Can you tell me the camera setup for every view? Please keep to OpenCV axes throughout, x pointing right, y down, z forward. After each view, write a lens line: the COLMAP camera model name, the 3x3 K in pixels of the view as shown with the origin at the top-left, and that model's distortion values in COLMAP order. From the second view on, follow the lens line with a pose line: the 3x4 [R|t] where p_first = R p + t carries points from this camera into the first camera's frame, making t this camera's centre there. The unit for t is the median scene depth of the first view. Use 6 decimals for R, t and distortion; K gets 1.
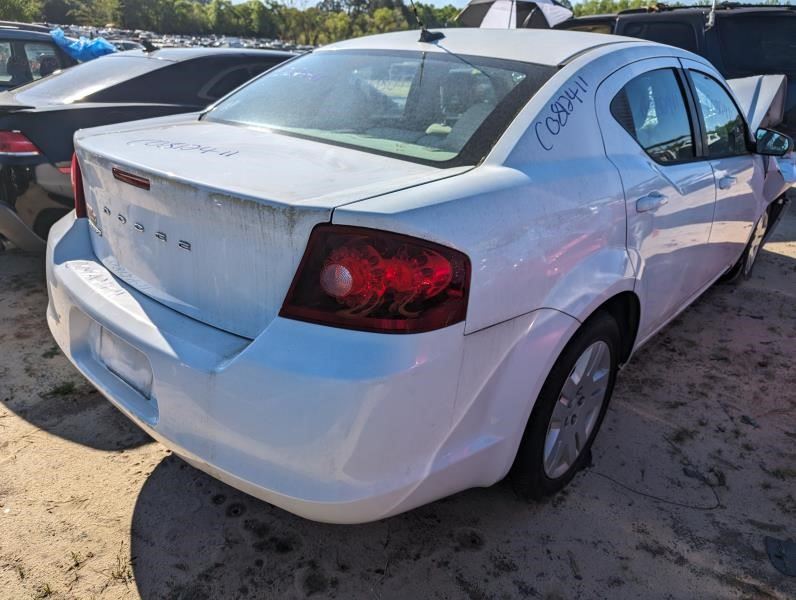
lens RADIAL K [[574.5, 0, 394.3], [0, 574.5, 298.1], [0, 0, 1]] dist [0.016354, -0.011986]
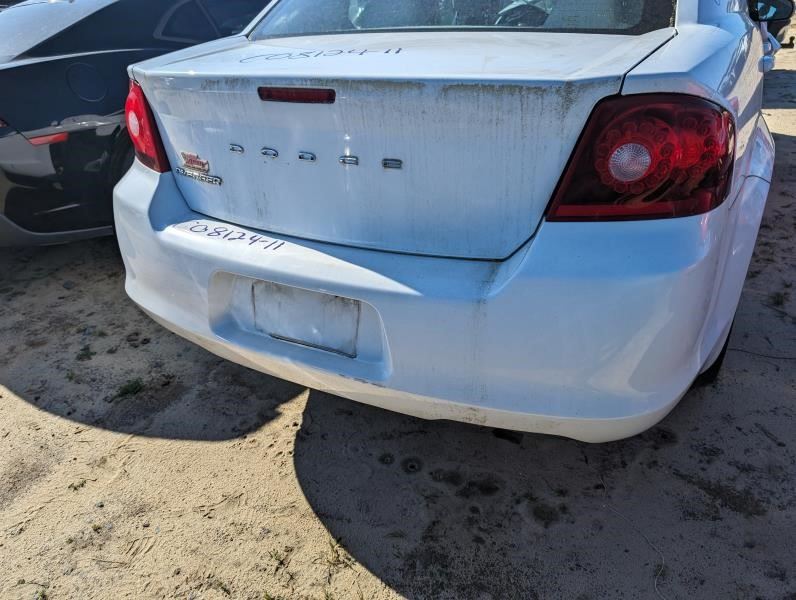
lens RADIAL K [[574.5, 0, 398.8], [0, 574.5, 297.6], [0, 0, 1]] dist [0.016354, -0.011986]
pose [[0.969373, -0.192446, 0.152579, -0.403811], [0.177821, 0.978505, 0.104439, 0.009816], [-0.169399, -0.074108, 0.982757, 0.134464]]
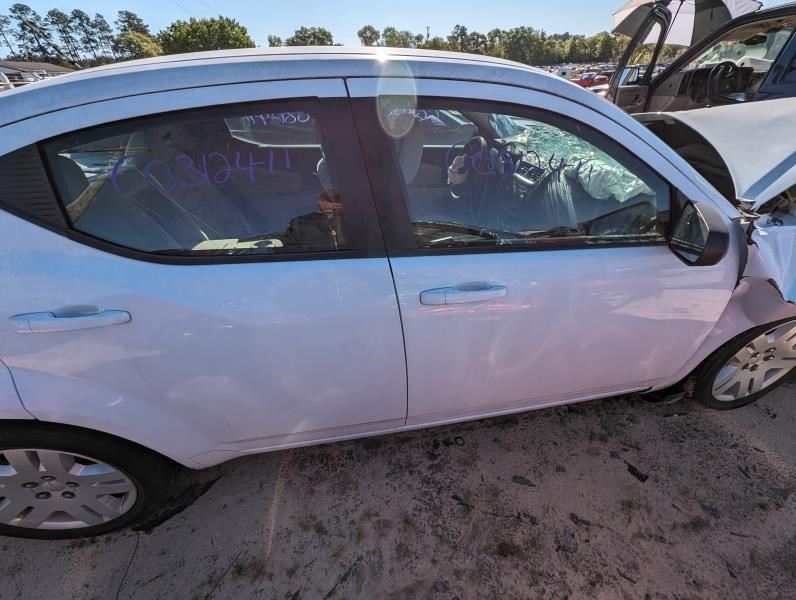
lens RADIAL K [[325.9, 0, 397.7], [0, 325.9, 303.2], [0, 0, 1]] dist [0.000568, -0.000923]
pose [[0.776018, 0.302725, -0.553311, 1.063709], [-0.186044, 0.948117, 0.257803, -0.389982], [0.602647, -0.097119, 0.792076, 1.025859]]
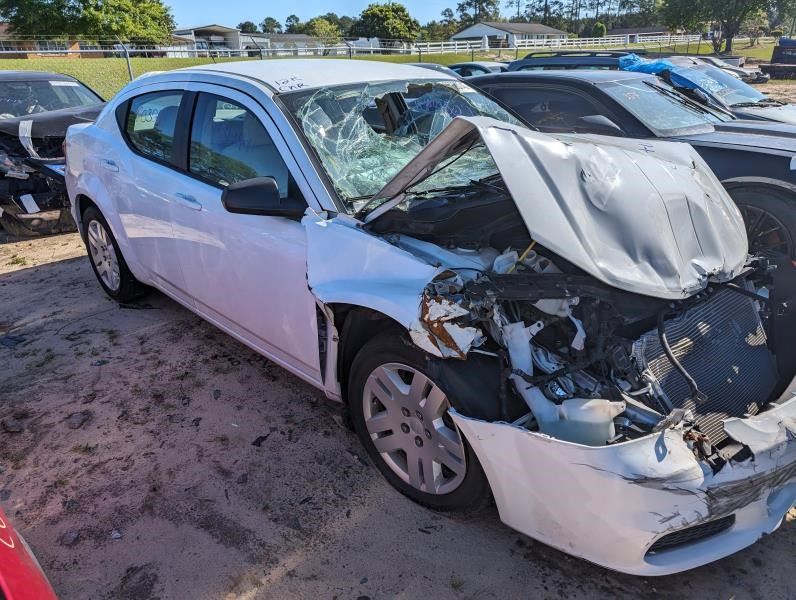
lens RADIAL K [[574.5, 0, 397.4], [0, 574.5, 301.4], [0, 0, 1]] dist [0.016354, -0.011986]
pose [[-0.072644, 0.353073, -0.932771, 1.499583], [-0.374274, 0.857242, 0.353632, -0.534795], [0.924468, 0.374802, 0.069872, 1.364180]]
